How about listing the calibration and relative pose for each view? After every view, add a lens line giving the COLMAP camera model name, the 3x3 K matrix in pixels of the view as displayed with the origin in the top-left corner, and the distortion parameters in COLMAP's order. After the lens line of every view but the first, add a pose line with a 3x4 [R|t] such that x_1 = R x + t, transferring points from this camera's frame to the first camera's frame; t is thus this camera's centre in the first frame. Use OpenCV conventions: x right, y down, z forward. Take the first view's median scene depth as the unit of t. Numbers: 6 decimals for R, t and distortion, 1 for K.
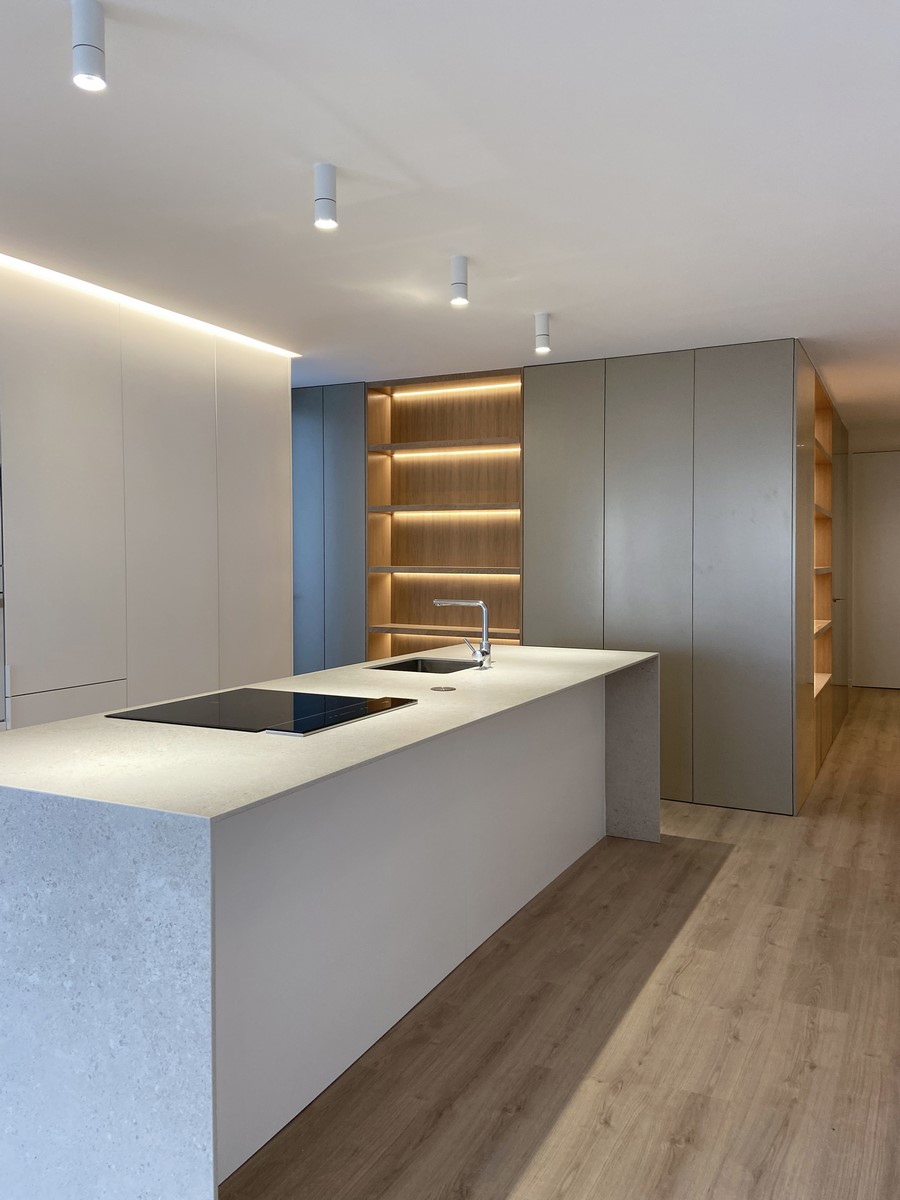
lens RADIAL K [[903.2, 0, 450.0], [0, 903.2, 600.0], [0, 0, 1]] dist [0.113165, -0.148941]
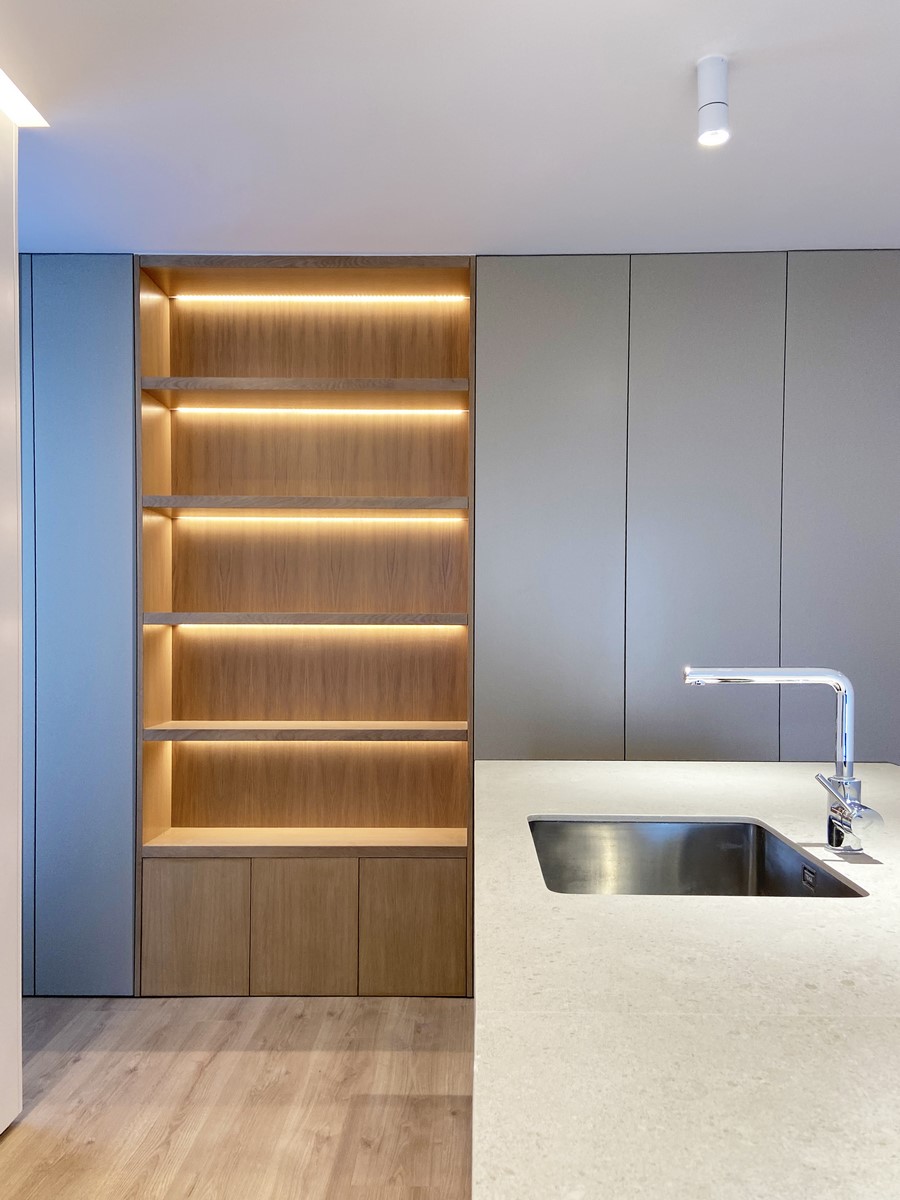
lens RADIAL K [[944.7, 0, 447.4], [0, 944.7, 654.1], [0, 0, 1]] dist [0.082546, -0.000649]
pose [[0.901419, 0.002579, 0.432941, -0.585430], [0.011162, 0.999511, -0.029194, 0.019441], [-0.432805, 0.031148, 0.900949, 1.487589]]
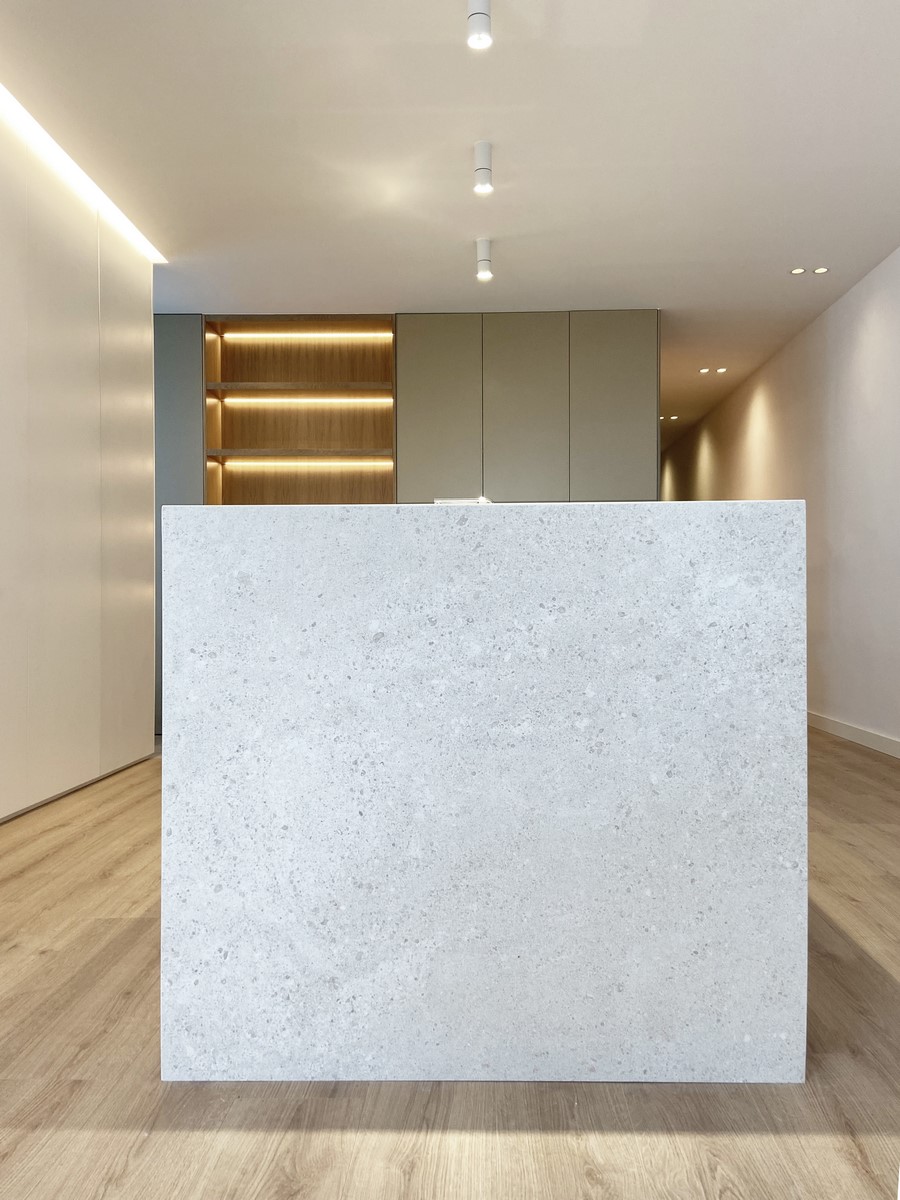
lens RADIAL K [[903.2, 0, 450.0], [0, 903.2, 600.0], [0, 0, 1]] dist [0.113165, -0.148941]
pose [[0.903951, 0.008571, 0.427550, -0.888702], [0.016843, 0.998310, -0.055623, 0.347216], [-0.427304, 0.057482, 0.902279, 0.285287]]
